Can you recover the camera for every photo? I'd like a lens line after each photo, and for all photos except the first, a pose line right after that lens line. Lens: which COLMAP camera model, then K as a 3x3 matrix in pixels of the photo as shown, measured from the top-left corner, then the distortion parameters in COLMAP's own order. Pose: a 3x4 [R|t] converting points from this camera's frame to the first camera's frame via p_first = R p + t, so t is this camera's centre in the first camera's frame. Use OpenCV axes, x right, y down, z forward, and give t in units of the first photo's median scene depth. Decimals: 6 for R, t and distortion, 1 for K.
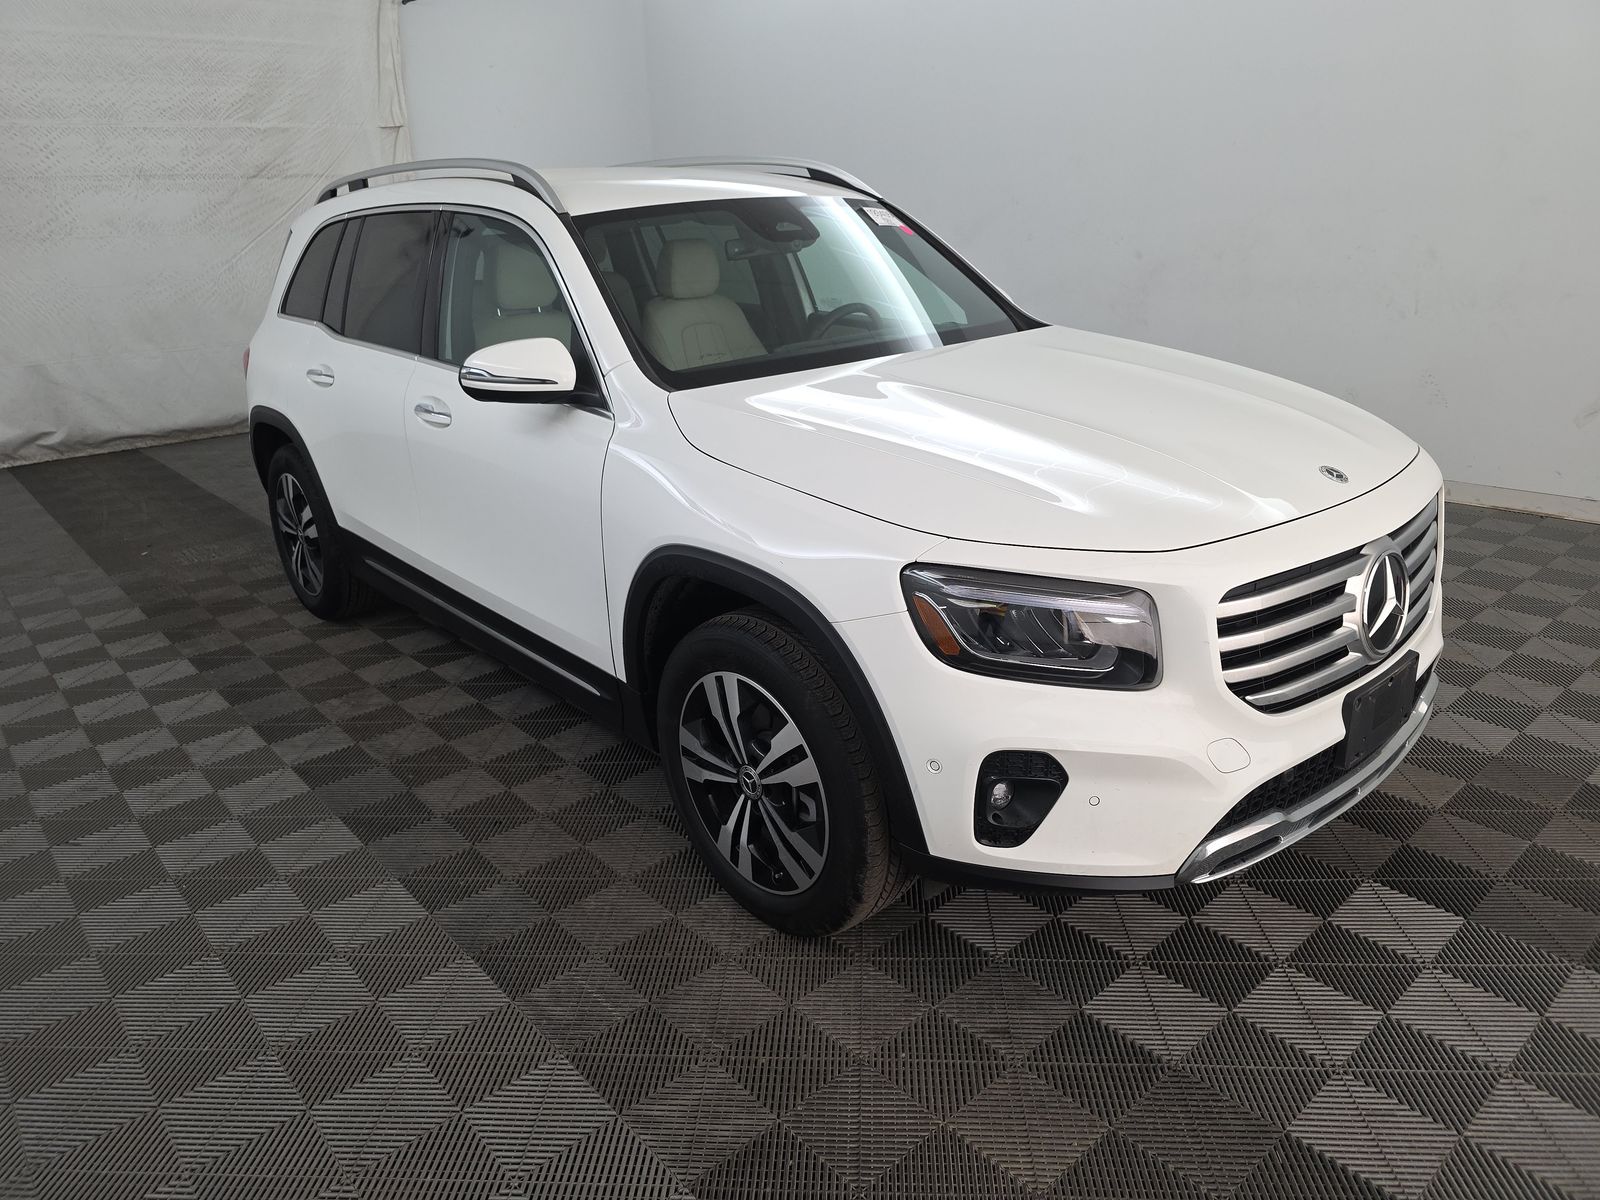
lens RADIAL K [[1097.3, 0, 800.0], [0, 1097.3, 600.0], [0, 0, 1]] dist [-0.011537, -0.006887]
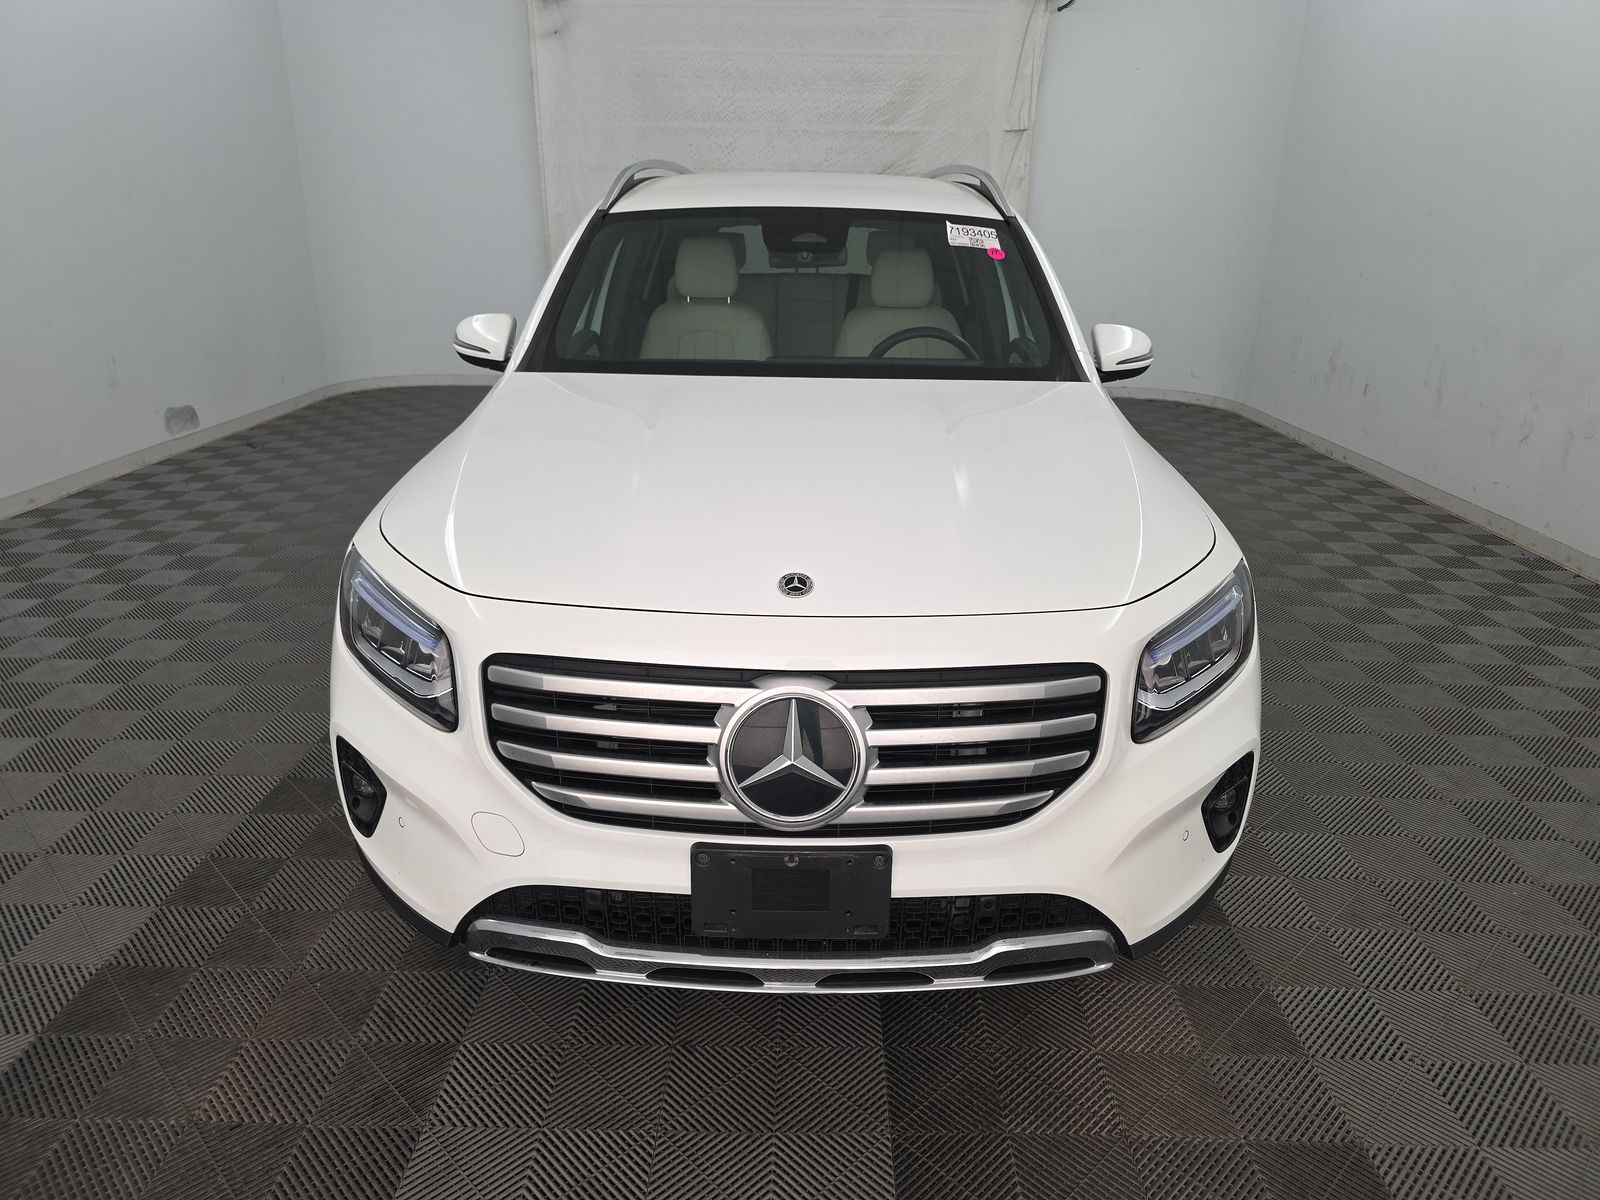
lens RADIAL K [[1097.3, 0, 800.0], [0, 1097.3, 600.0], [0, 0, 1]] dist [-0.011537, -0.006887]
pose [[0.740133, 0.263690, -0.618604, 0.265207], [-0.263773, 0.960029, 0.093635, -0.048110], [0.618569, 0.093869, 0.780103, 0.102969]]
